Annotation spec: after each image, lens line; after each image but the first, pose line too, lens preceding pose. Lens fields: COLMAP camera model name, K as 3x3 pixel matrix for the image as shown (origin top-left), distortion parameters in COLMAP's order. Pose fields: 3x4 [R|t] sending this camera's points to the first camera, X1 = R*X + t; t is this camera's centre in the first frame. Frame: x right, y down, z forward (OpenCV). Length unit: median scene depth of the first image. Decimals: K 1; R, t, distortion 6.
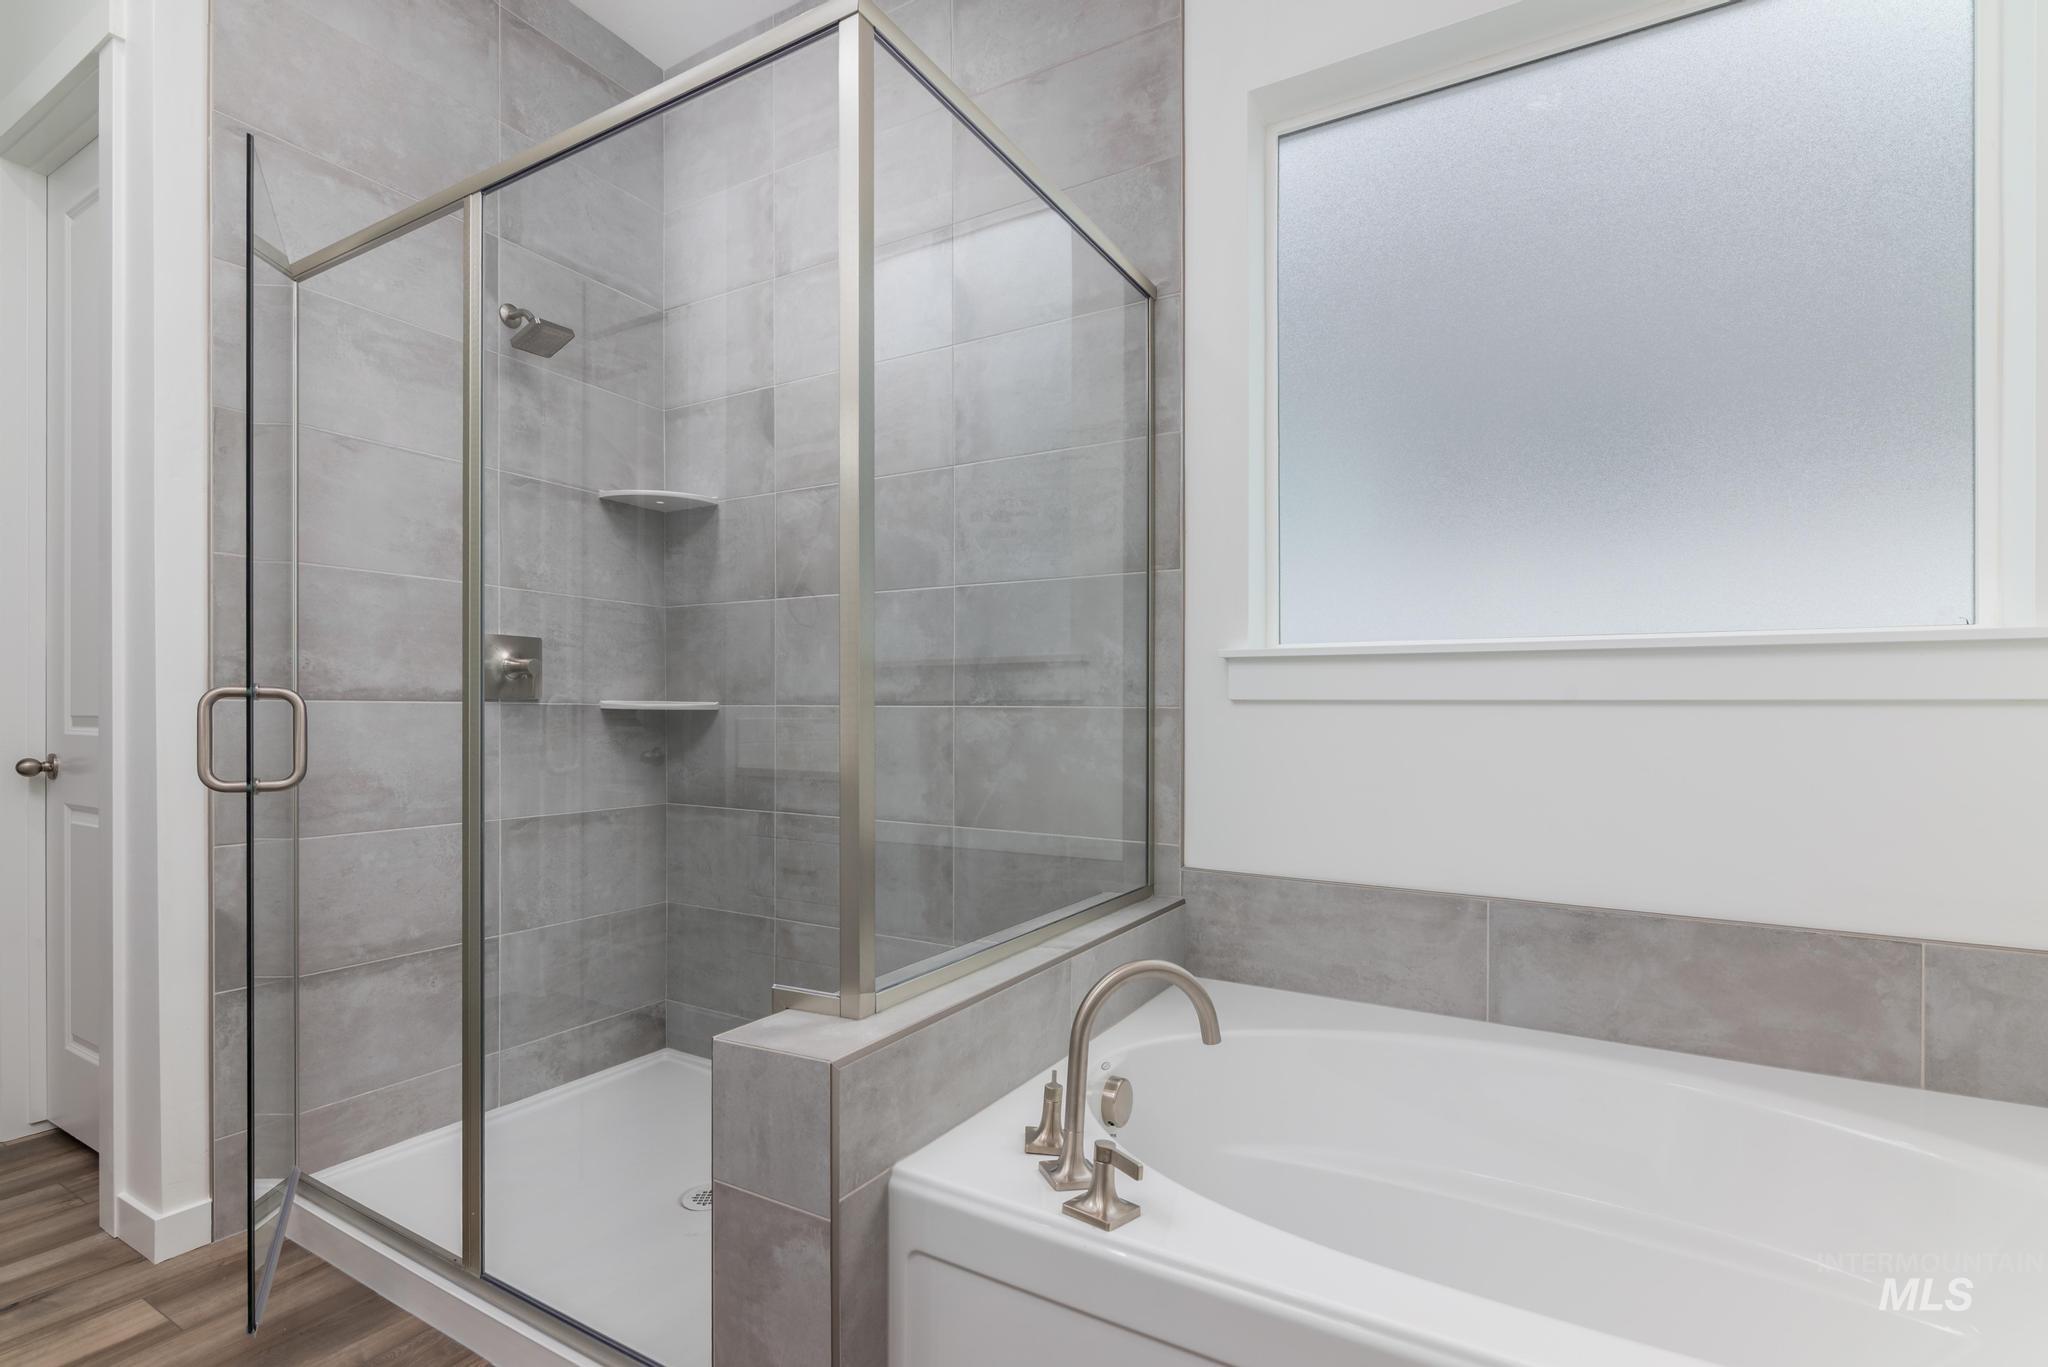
lens RADIAL K [[961.2, 0, 1017.2], [0, 961.2, 722.8], [0, 0, 1]] dist [0.000704, -0.000653]
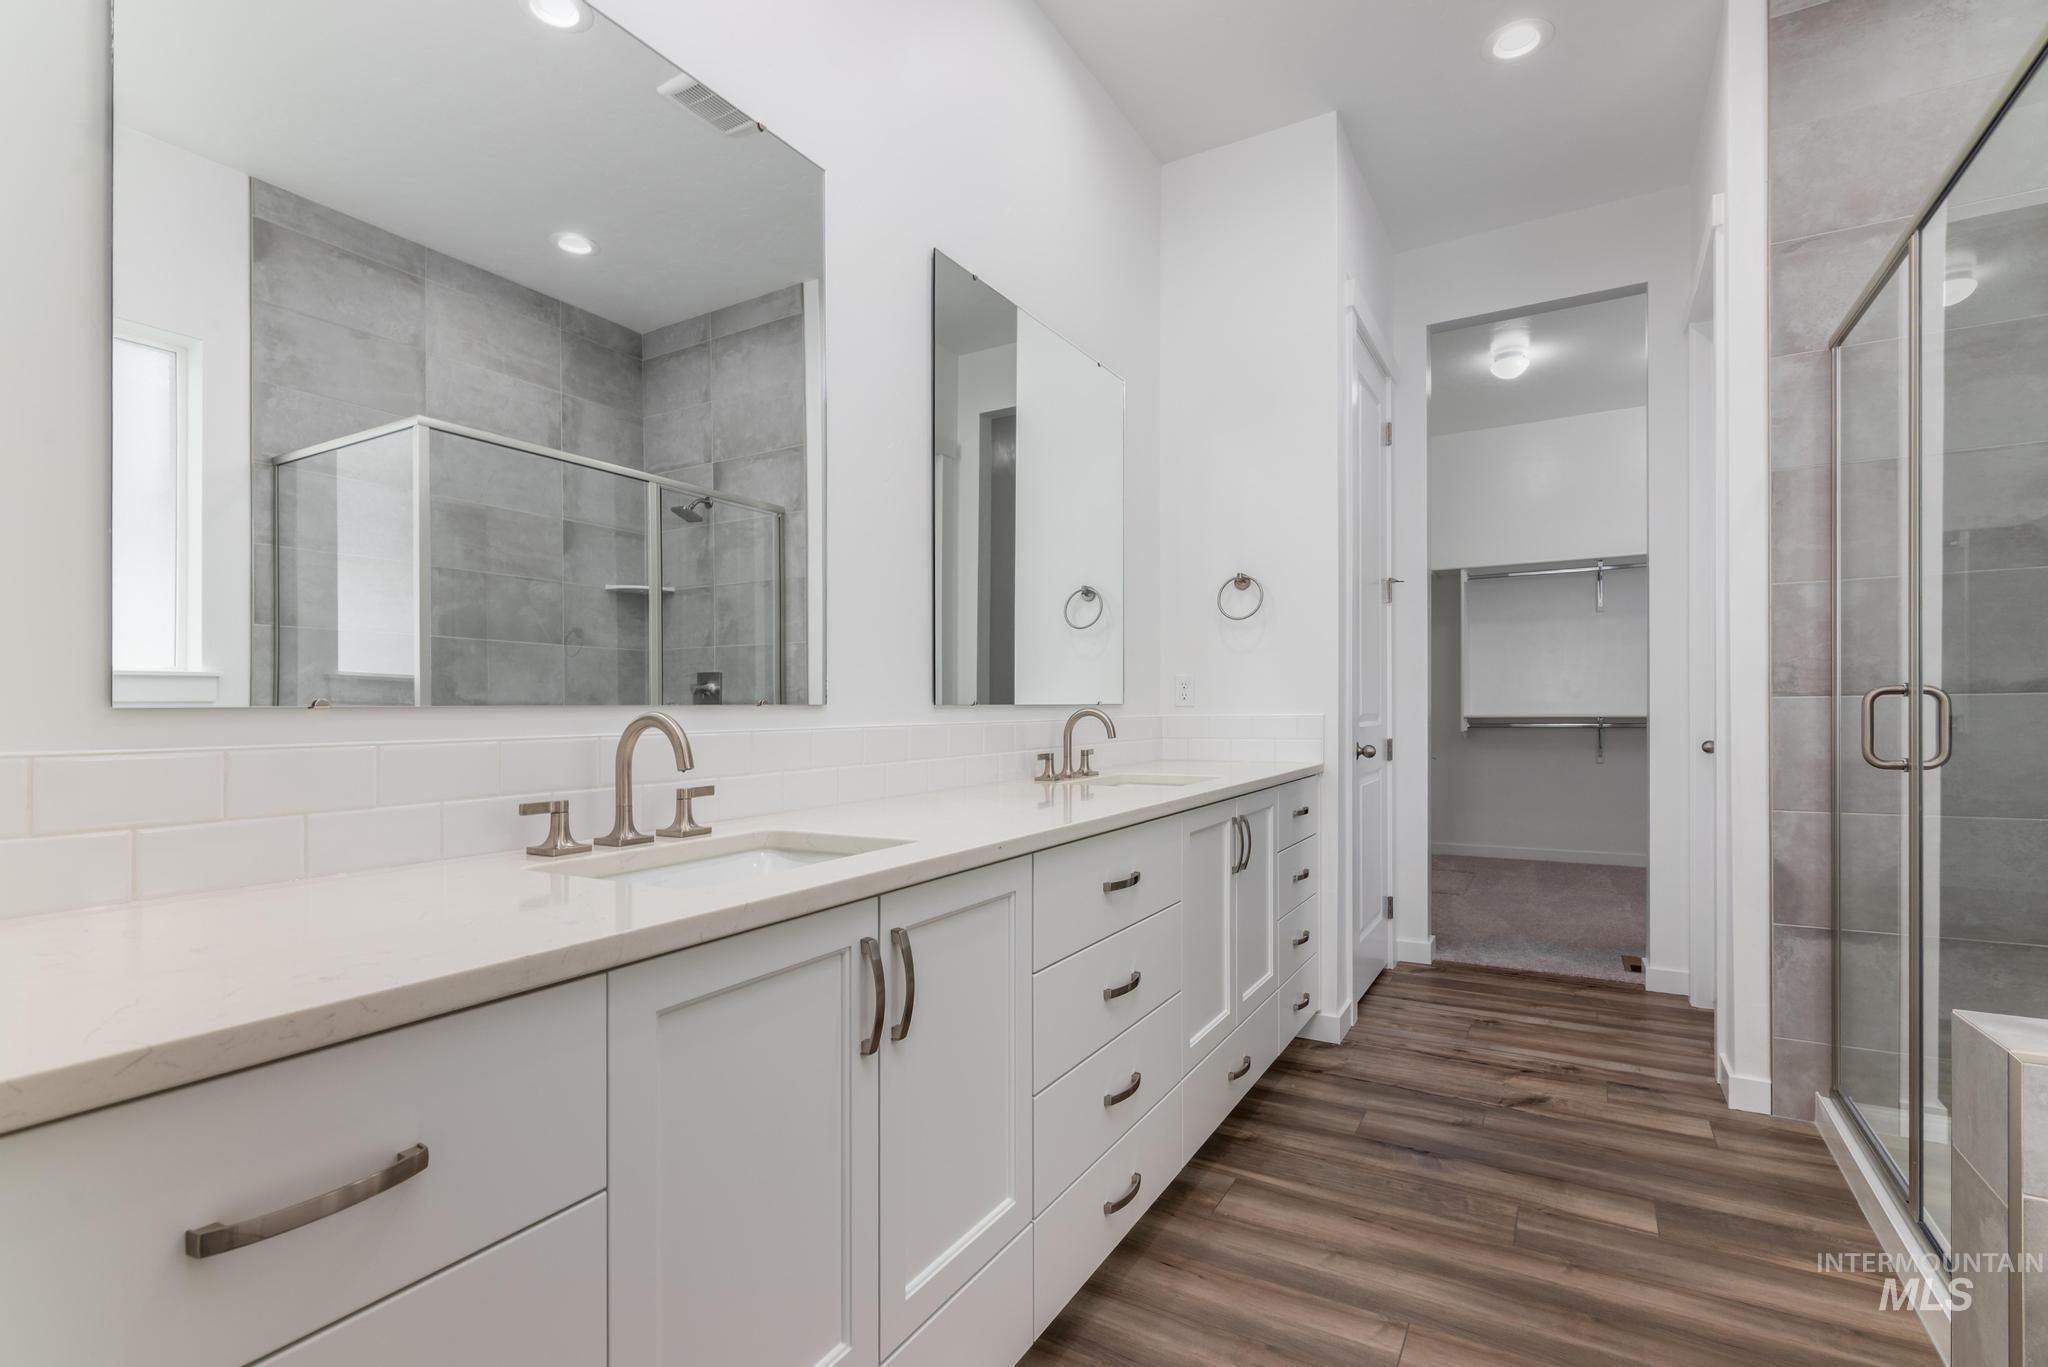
lens RADIAL K [[936.2, 0, 1017.8], [0, 936.2, 702.1], [0, 0, 1]] dist [0.002782, 0.000113]
pose [[-0.002930, -0.017080, -0.999850, 0.433735], [-0.001448, 0.999853, -0.017076, 0.005773], [0.999995, 0.001398, -0.002955, -0.014714]]
